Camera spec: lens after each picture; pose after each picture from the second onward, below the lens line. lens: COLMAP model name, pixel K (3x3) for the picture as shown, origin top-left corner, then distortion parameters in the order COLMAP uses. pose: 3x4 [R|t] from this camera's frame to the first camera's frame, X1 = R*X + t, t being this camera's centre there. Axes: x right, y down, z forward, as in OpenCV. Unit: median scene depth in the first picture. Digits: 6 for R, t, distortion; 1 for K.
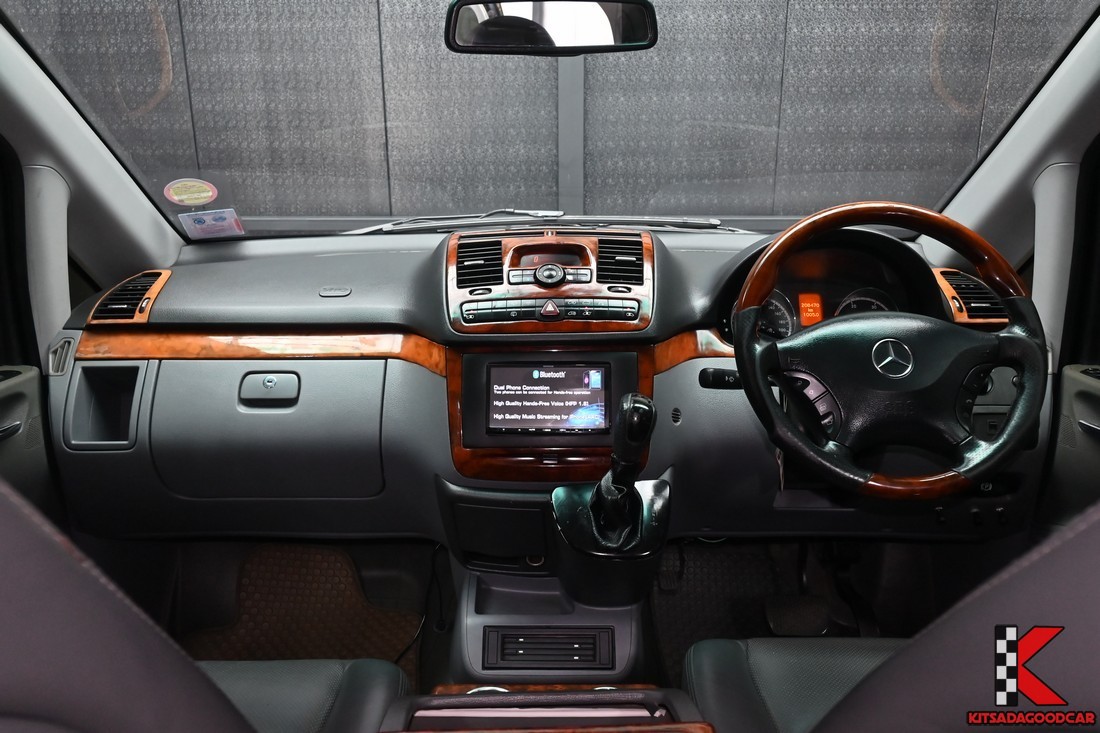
lens RADIAL K [[806.3, 0, 545.7], [0, 806.3, 375.2], [0, 0, 1]] dist [-0.002606, -0.000730]
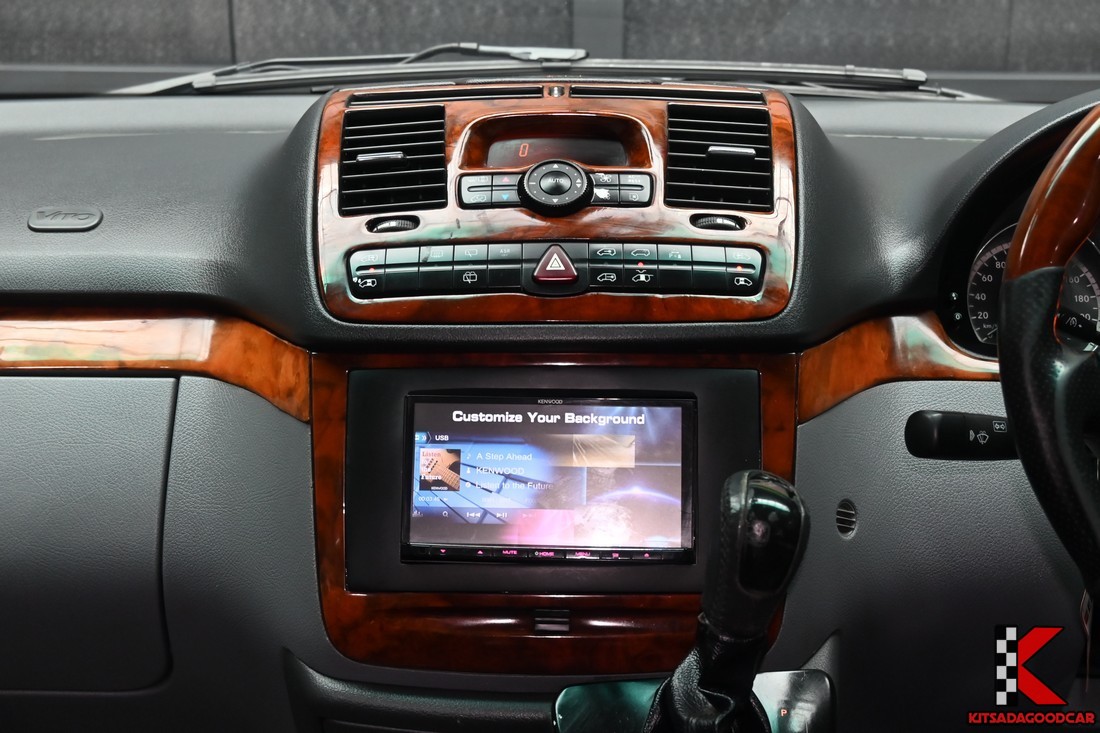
lens RADIAL K [[1456.6, 0, 552.4], [0, 1456.6, 361.6], [0, 0, 1]] dist [0.035902, 0.000000]
pose [[0.999933, 0.009665, 0.006389, -0.000546], [-0.009626, 0.999935, -0.006089, -0.026093], [-0.006448, 0.006027, 0.999961, 0.221985]]
